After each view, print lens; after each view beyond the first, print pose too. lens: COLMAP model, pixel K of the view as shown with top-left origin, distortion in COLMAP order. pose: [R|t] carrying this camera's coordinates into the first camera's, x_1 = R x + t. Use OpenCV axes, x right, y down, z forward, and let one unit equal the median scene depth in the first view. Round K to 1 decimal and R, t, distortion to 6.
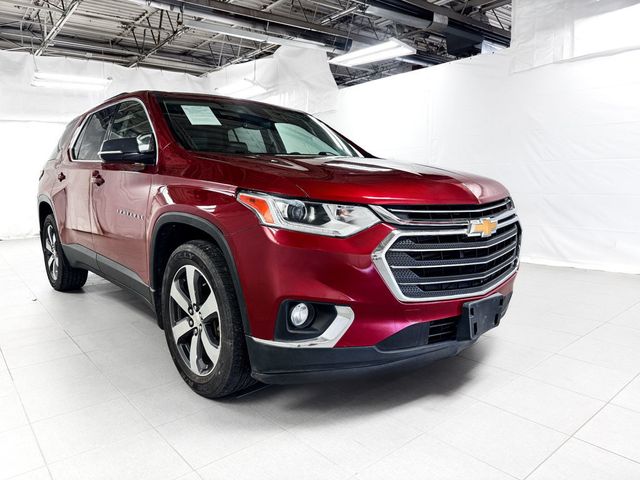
lens RADIAL K [[450.9, 0, 323.1], [0, 450.9, 237.2], [0, 0, 1]] dist [0.028724, -0.020488]
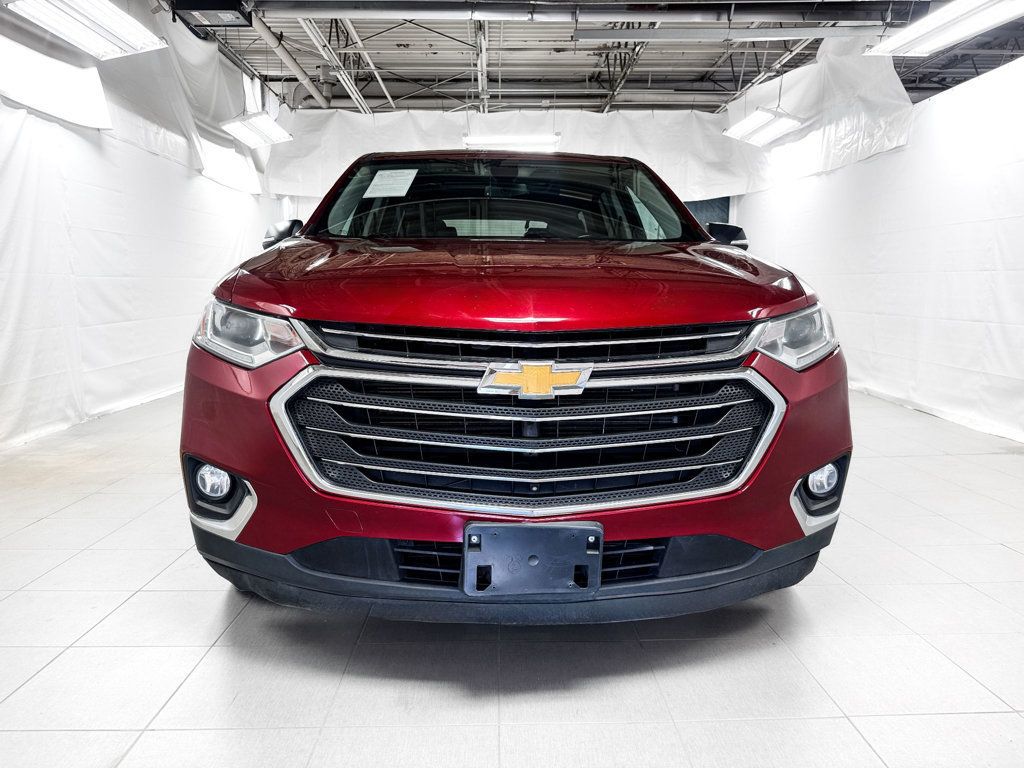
lens RADIAL K [[721.4, 0, 516.9], [0, 721.4, 379.5], [0, 0, 1]] dist [0.028724, -0.020488]
pose [[0.795361, 0.098391, -0.598097, 0.281819], [-0.093242, 0.994853, 0.039665, -0.017813], [0.598922, 0.024220, 0.800441, 0.126366]]
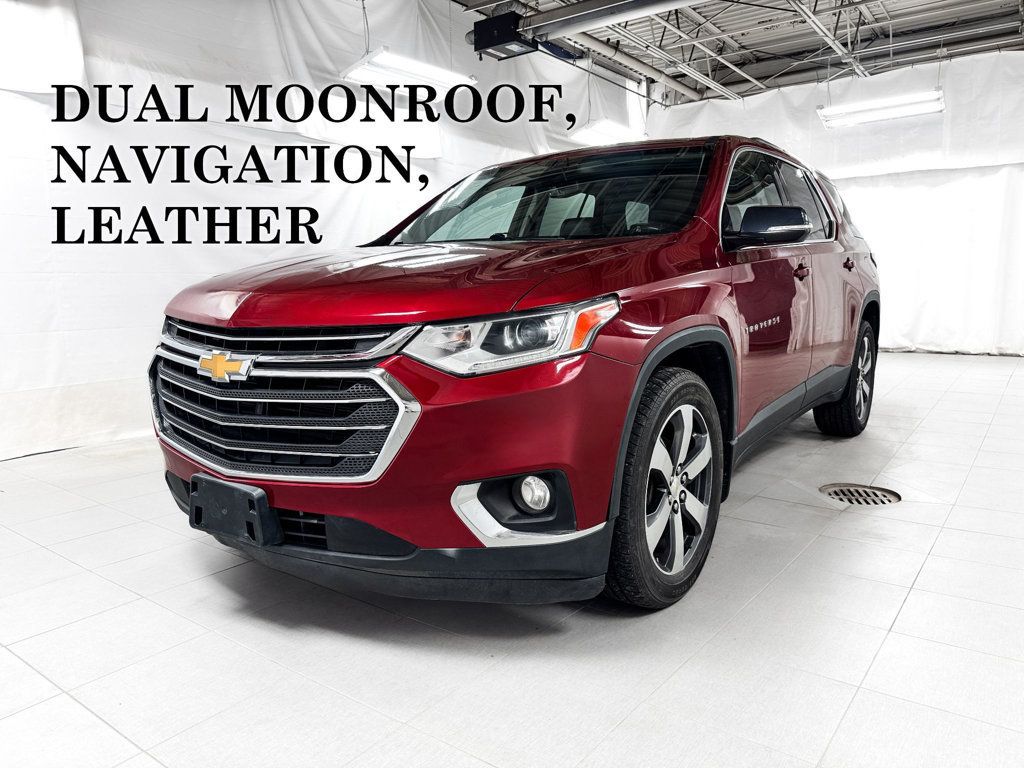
lens RADIAL K [[721.4, 0, 516.9], [0, 721.4, 379.5], [0, 0, 1]] dist [0.028724, -0.020488]
pose [[0.276080, 0.150958, -0.949206, 0.488808], [-0.113475, 0.985801, 0.123773, -0.059533], [0.954412, 0.073540, 0.289290, 0.382817]]
